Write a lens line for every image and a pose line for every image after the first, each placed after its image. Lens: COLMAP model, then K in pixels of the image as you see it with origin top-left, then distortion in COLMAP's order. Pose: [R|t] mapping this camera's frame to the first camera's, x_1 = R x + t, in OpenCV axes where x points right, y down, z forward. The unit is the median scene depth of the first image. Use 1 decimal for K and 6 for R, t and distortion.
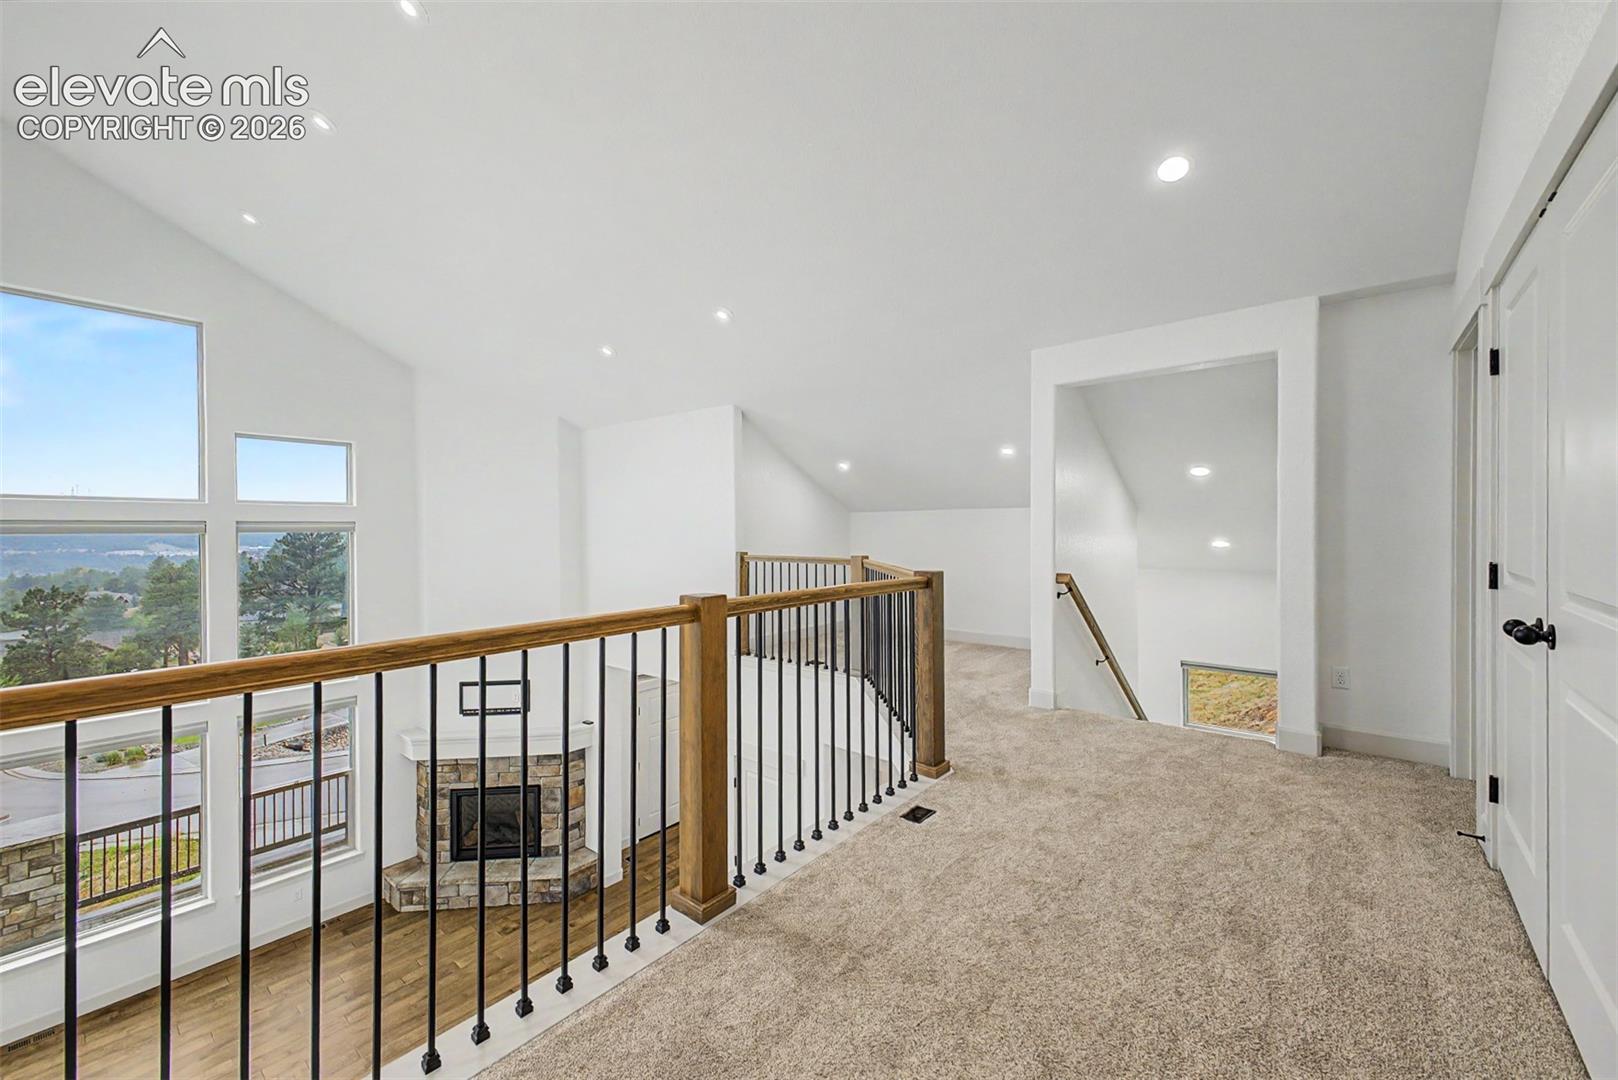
lens RADIAL K [[638.8, 0, 805.5], [0, 638.8, 534.2], [0, 0, 1]] dist [0.013156, -0.003346]
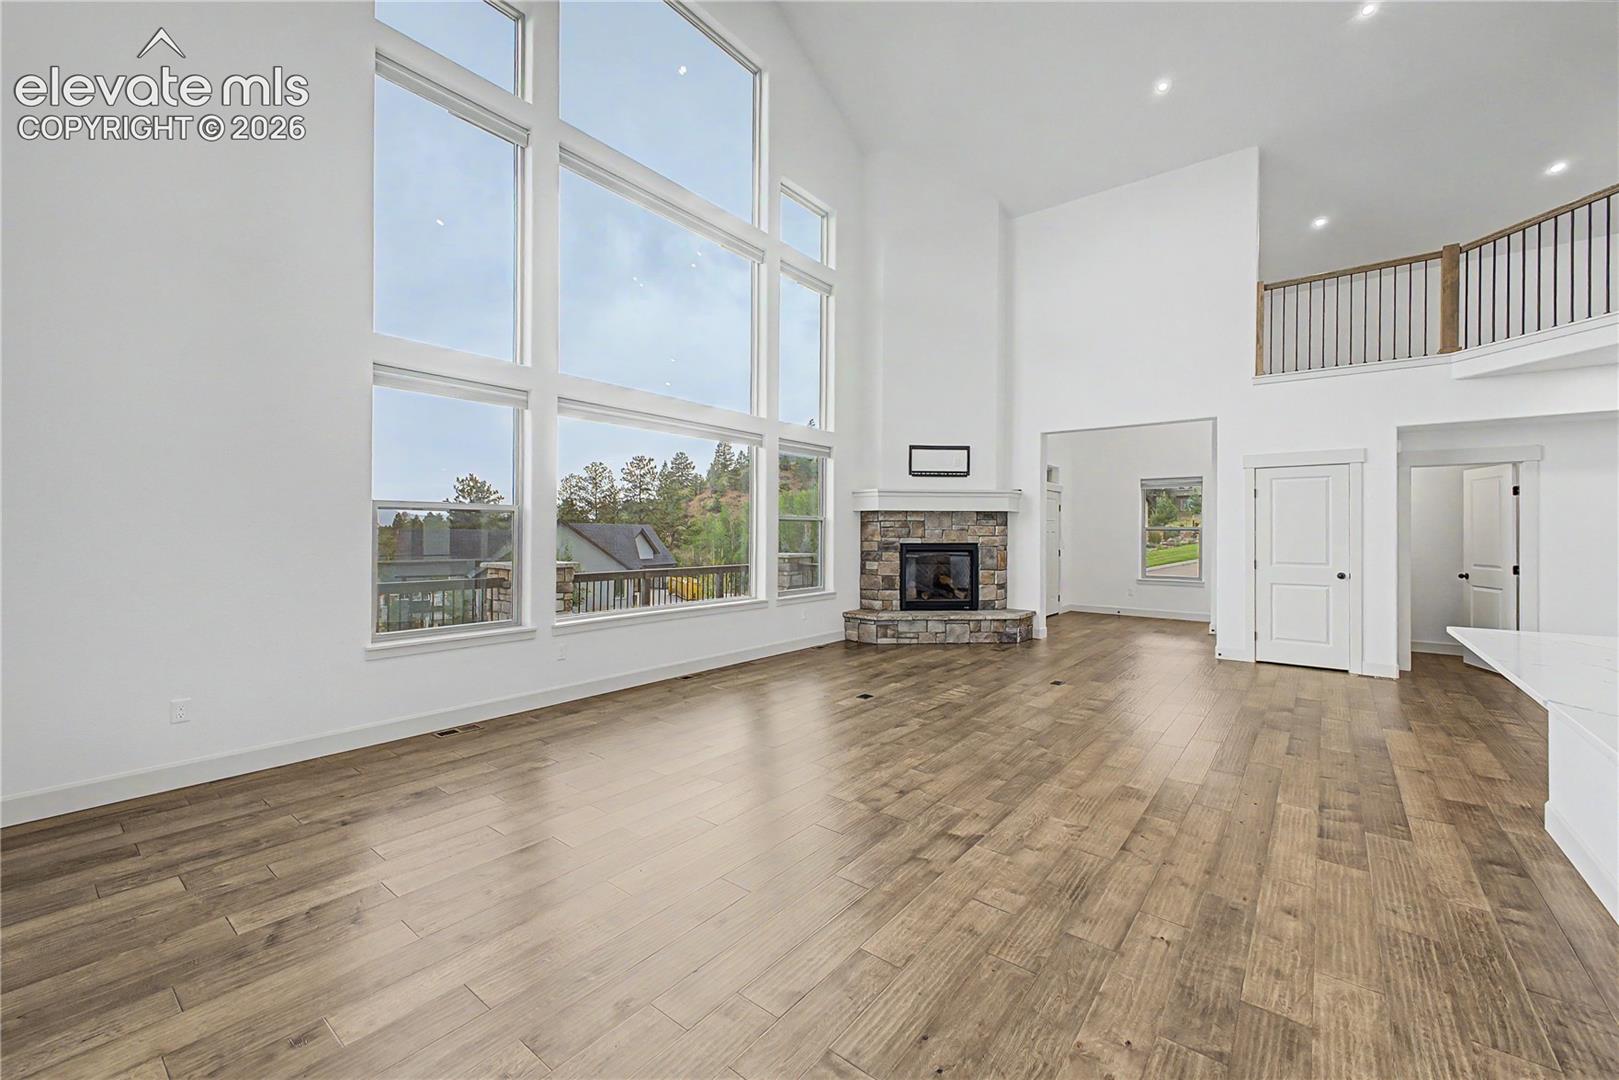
lens RADIAL K [[639.1, 0, 808.6], [0, 639.1, 530.2], [0, 0, 1]] dist [0.013156, -0.003346]
pose [[0.999715, 0.010827, 0.021282, -0.750811], [-0.010449, 0.999787, -0.017793, 0.406267], [-0.021470, 0.017566, 0.999615, -0.074313]]
